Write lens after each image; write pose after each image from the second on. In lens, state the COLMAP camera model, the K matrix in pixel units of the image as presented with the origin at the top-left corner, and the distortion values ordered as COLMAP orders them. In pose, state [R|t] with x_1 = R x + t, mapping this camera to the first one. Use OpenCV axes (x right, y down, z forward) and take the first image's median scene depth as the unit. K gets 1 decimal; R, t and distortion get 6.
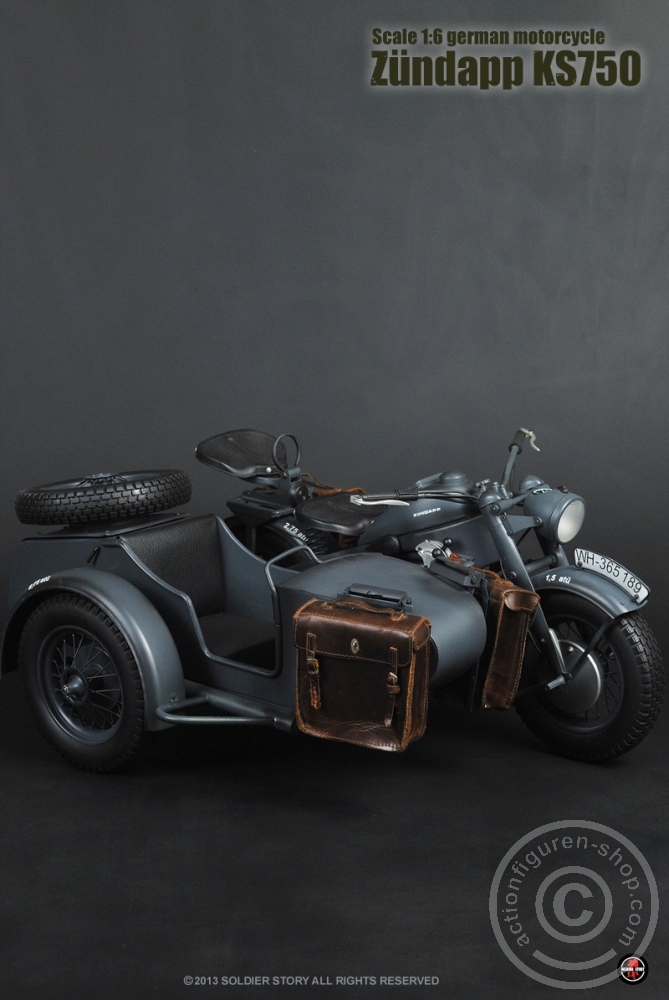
lens RADIAL K [[1974.0, 0, 334.5], [0, 1974.0, 500.0], [0, 0, 1]] dist [-0.038297, -0.080570]
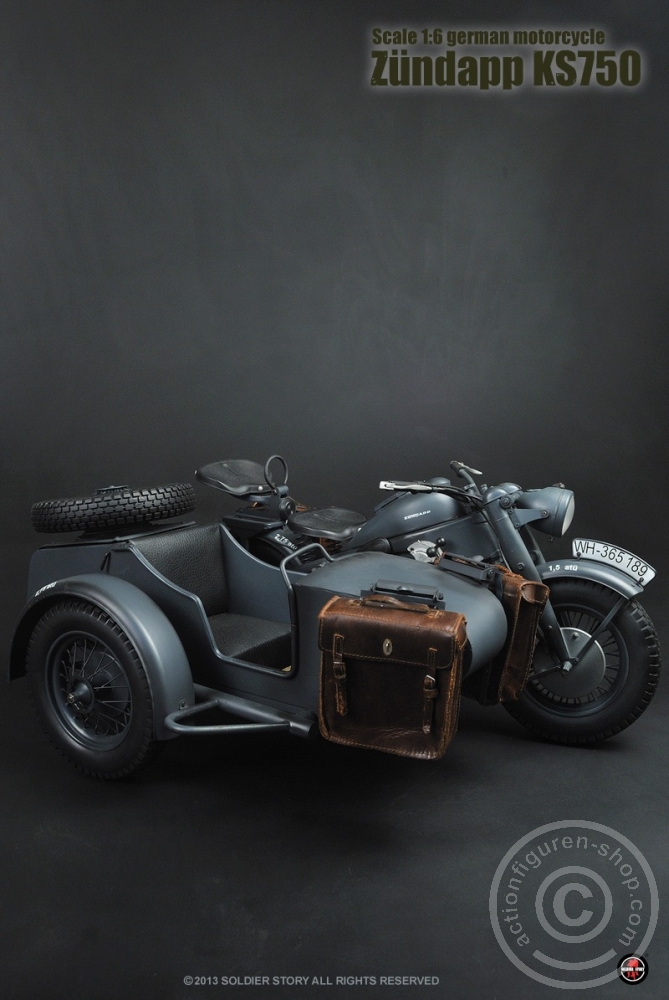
lens RADIAL K [[983.2, 0, 334.5], [0, 983.2, 500.0], [0, 0, 1]] dist [-0.008574, -0.001931]
pose [[0.995899, -0.017660, 0.088736, -0.049519], [0.022462, 0.998320, -0.053410, 0.027718], [-0.087644, 0.055185, 0.994622, 0.506840]]
